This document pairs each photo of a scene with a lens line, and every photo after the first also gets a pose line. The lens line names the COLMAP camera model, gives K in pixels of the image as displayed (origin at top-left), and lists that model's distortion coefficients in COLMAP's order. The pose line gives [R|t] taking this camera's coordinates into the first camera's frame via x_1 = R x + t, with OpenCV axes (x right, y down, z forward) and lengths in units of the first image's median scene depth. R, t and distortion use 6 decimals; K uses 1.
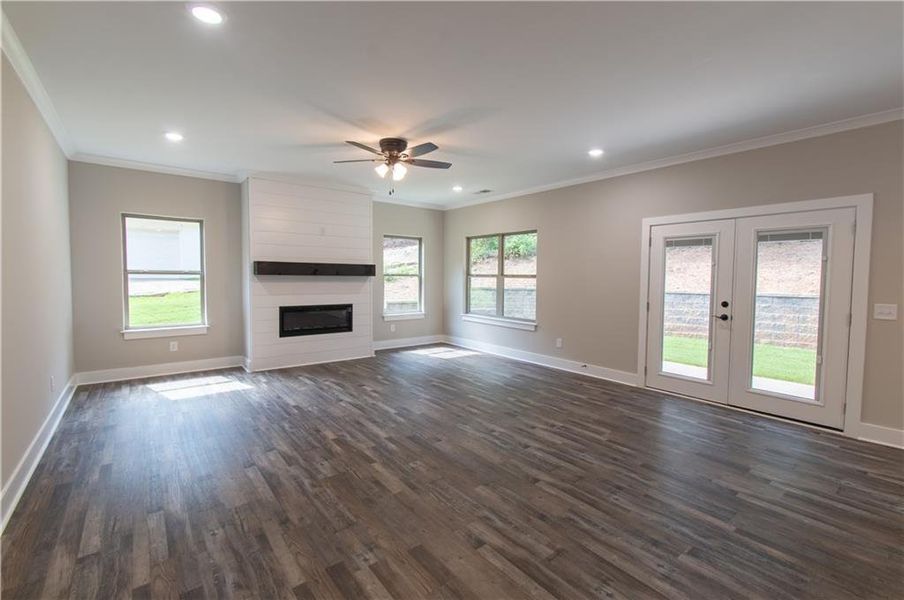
lens RADIAL K [[407.8, 0, 453.7], [0, 407.8, 295.3], [0, 0, 1]] dist [0.003650, -0.000825]
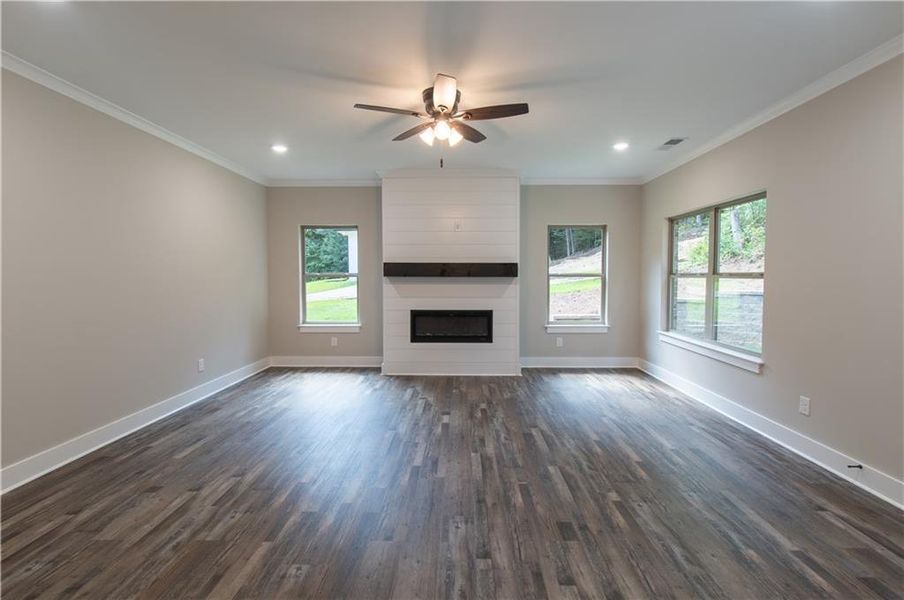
lens RADIAL K [[407.8, 0, 450.3], [0, 407.8, 296.0], [0, 0, 1]] dist [0.003650, -0.000825]
pose [[0.768825, 0.023017, -0.639045, 0.327010], [-0.023066, 0.999700, 0.008256, -0.018664], [0.639043, 0.008393, 0.769125, 0.435266]]
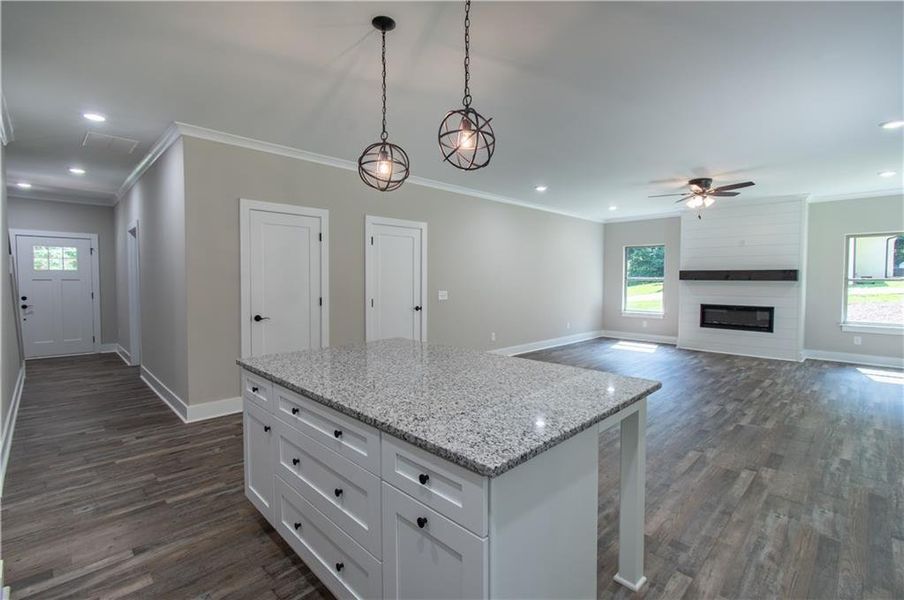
lens RADIAL K [[407.8, 0, 452.6], [0, 407.8, 297.2], [0, 0, 1]] dist [0.003650, -0.000825]
pose [[0.111021, 0.035690, -0.993177, 1.063287], [-0.053682, 0.998111, 0.029866, 0.012781], [0.992367, 0.050000, 0.112727, 0.058213]]
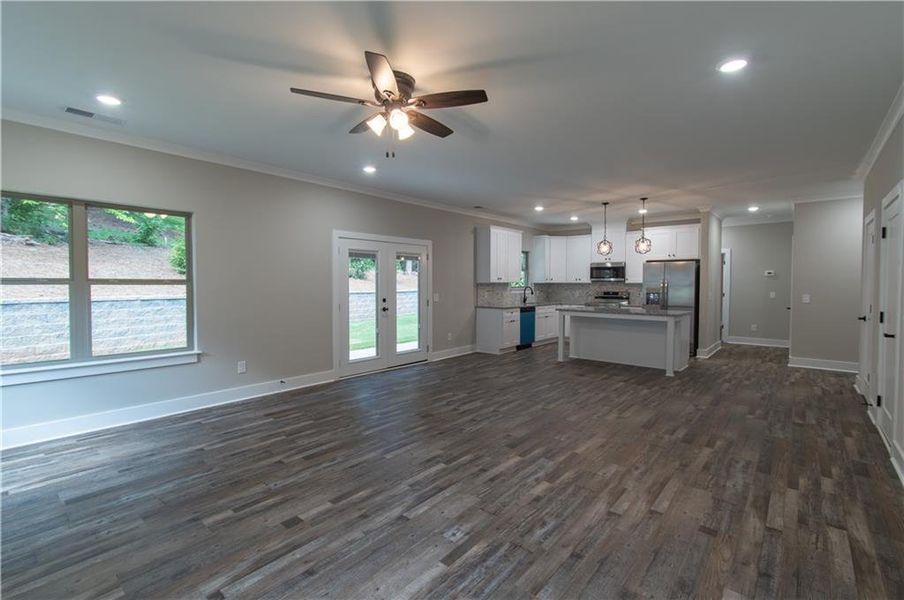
lens RADIAL K [[407.8, 0, 459.0], [0, 407.8, 298.5], [0, 0, 1]] dist [0.003650, -0.000825]
pose [[-0.209473, -0.048433, 0.976614, -0.795911], [0.041963, 0.997407, 0.058465, -0.057367], [-0.976914, 0.053228, -0.206898, 1.013189]]
